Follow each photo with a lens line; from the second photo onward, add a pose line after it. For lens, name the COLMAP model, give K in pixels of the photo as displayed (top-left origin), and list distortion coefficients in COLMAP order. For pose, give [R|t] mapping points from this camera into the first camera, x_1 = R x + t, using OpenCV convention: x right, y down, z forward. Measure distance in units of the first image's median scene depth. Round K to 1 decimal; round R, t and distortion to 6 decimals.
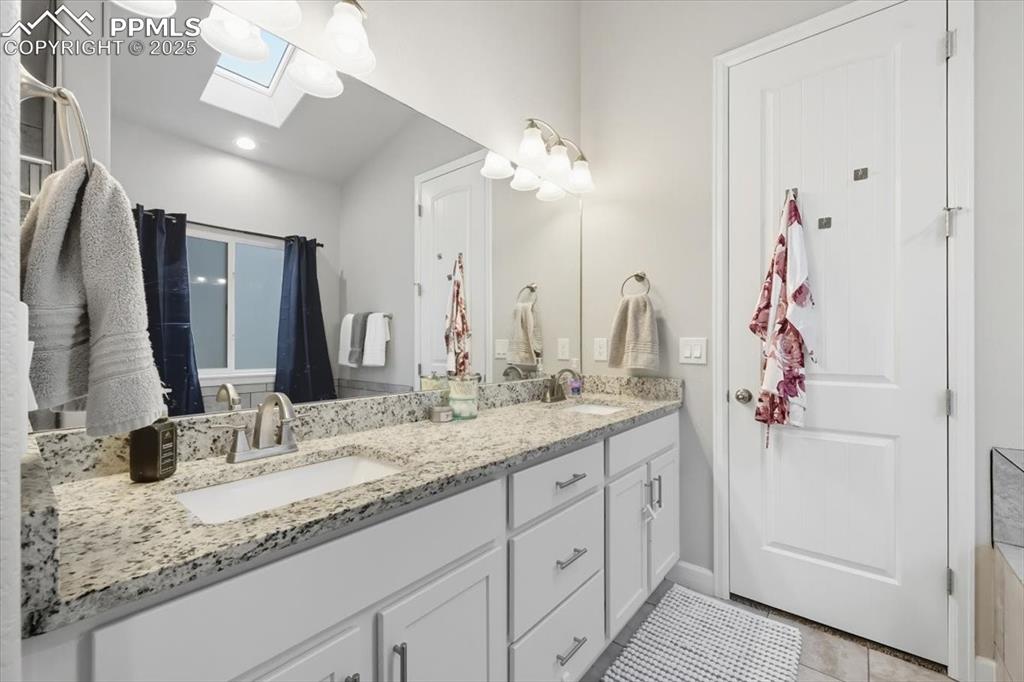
lens RADIAL K [[415.9, 0, 518.7], [0, 415.9, 339.4], [0, 0, 1]] dist [-0.002172, 0.001171]
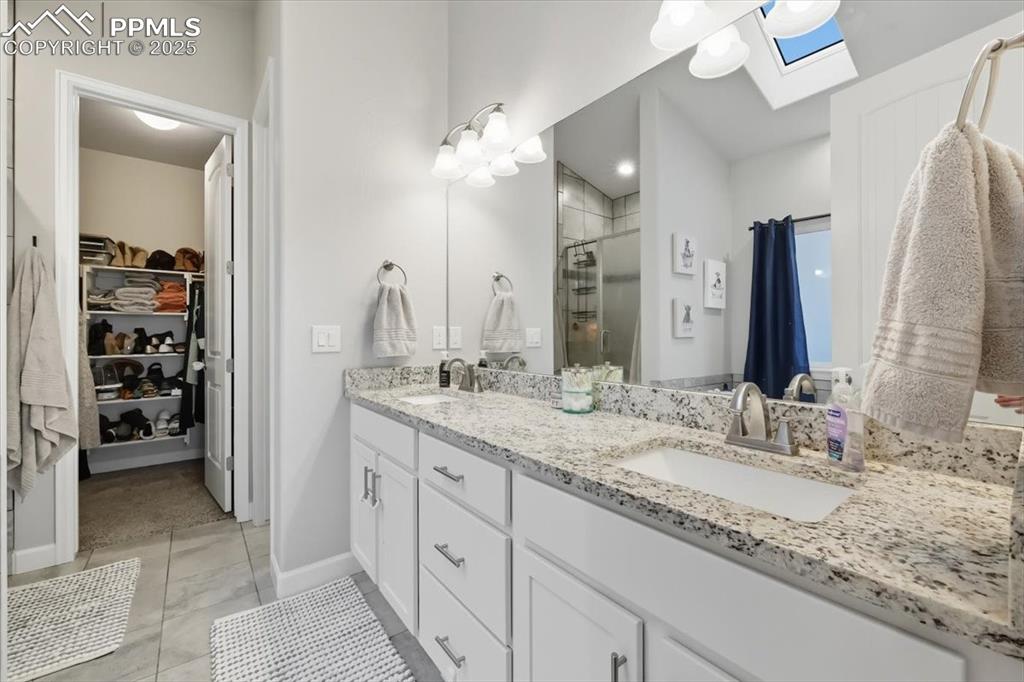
lens RADIAL K [[415.9, 0, 520.8], [0, 415.9, 340.6], [0, 0, 1]] dist [-0.002172, 0.001171]
pose [[-0.211721, 0.009112, -0.977288, 0.982331], [0.006910, 0.999945, 0.007827, 0.025601], [0.977306, -0.005096, -0.211772, 1.312274]]
